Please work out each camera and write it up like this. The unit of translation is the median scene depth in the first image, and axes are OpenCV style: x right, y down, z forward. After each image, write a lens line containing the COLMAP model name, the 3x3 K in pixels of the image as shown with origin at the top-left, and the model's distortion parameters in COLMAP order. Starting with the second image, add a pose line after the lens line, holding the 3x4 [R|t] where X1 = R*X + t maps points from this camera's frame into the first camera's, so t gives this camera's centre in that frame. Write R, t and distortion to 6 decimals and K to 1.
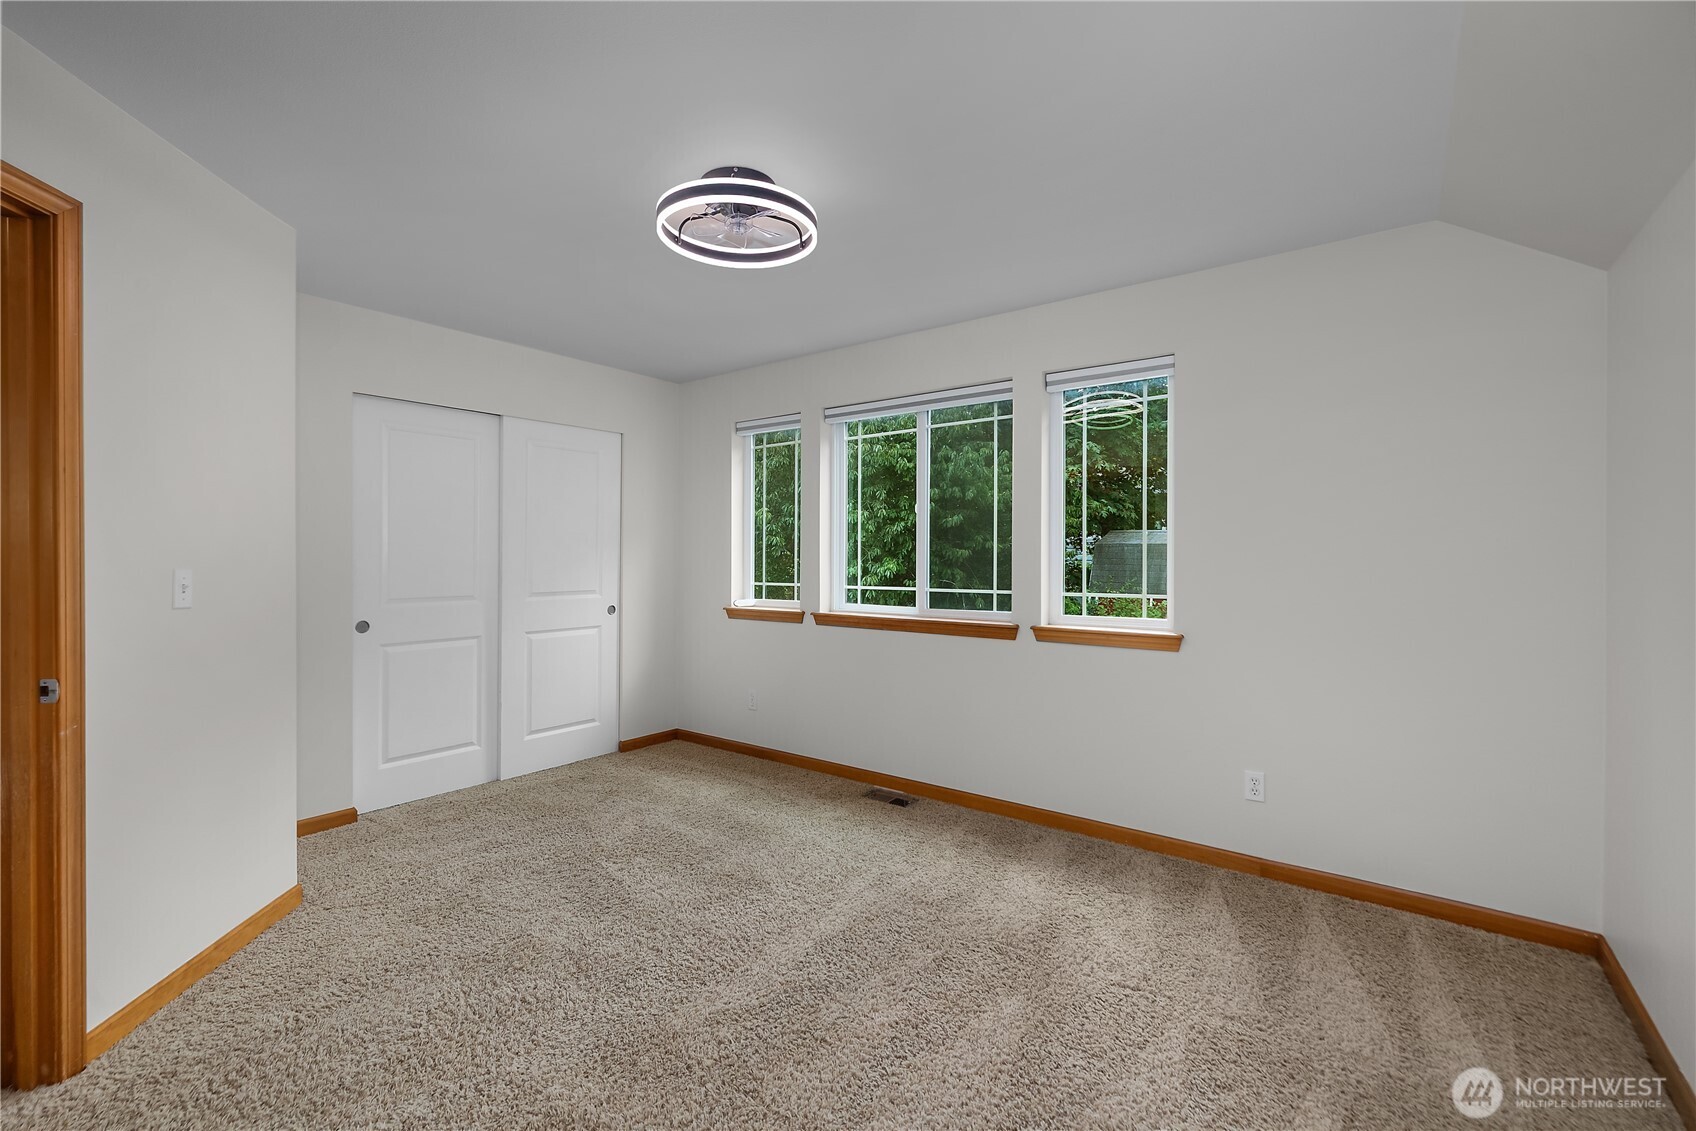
lens RADIAL K [[734.7, 0, 844.8], [0, 734.7, 568.4], [0, 0, 1]] dist [0.000717, -0.000205]
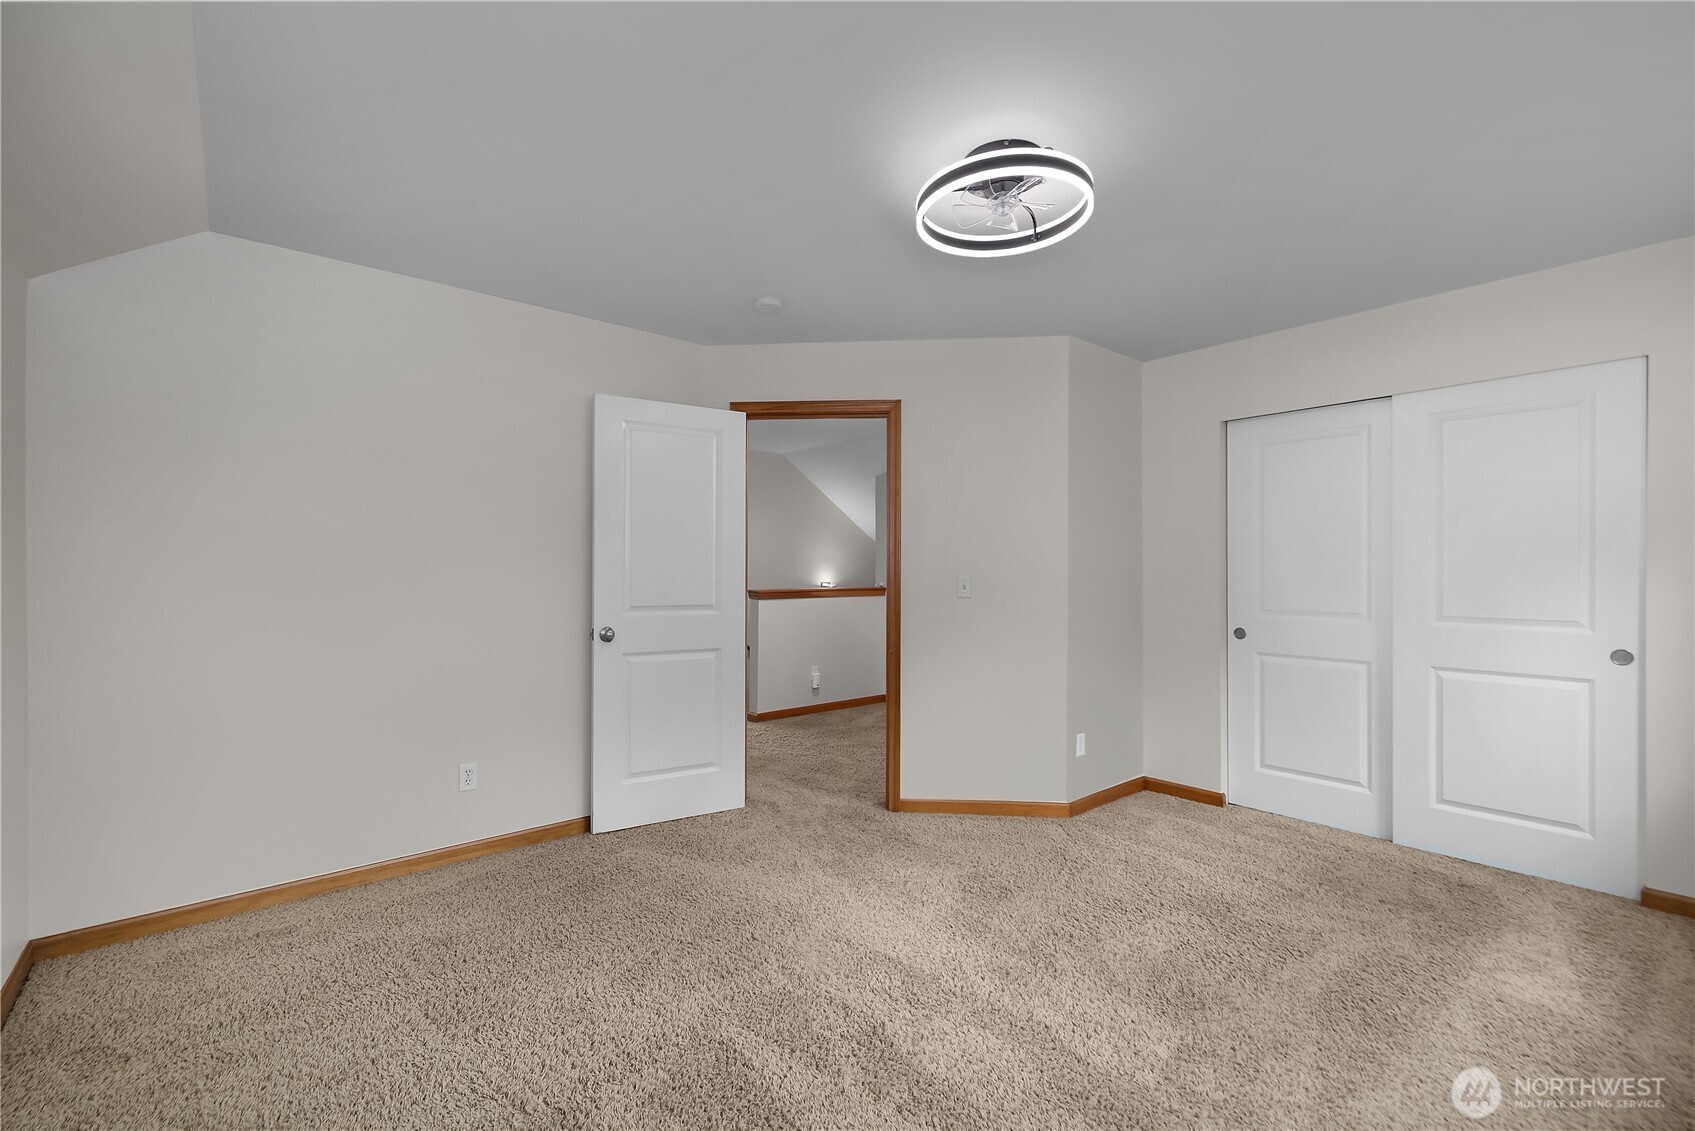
lens RADIAL K [[734.3, 0, 844.3], [0, 734.3, 568.4], [0, 0, 1]] dist [0.000717, -0.000205]
pose [[-0.212092, -0.000666, -0.977250, 0.468295], [-0.023517, 0.999714, 0.004422, -0.004762], [0.976967, 0.023920, -0.212047, 0.588358]]
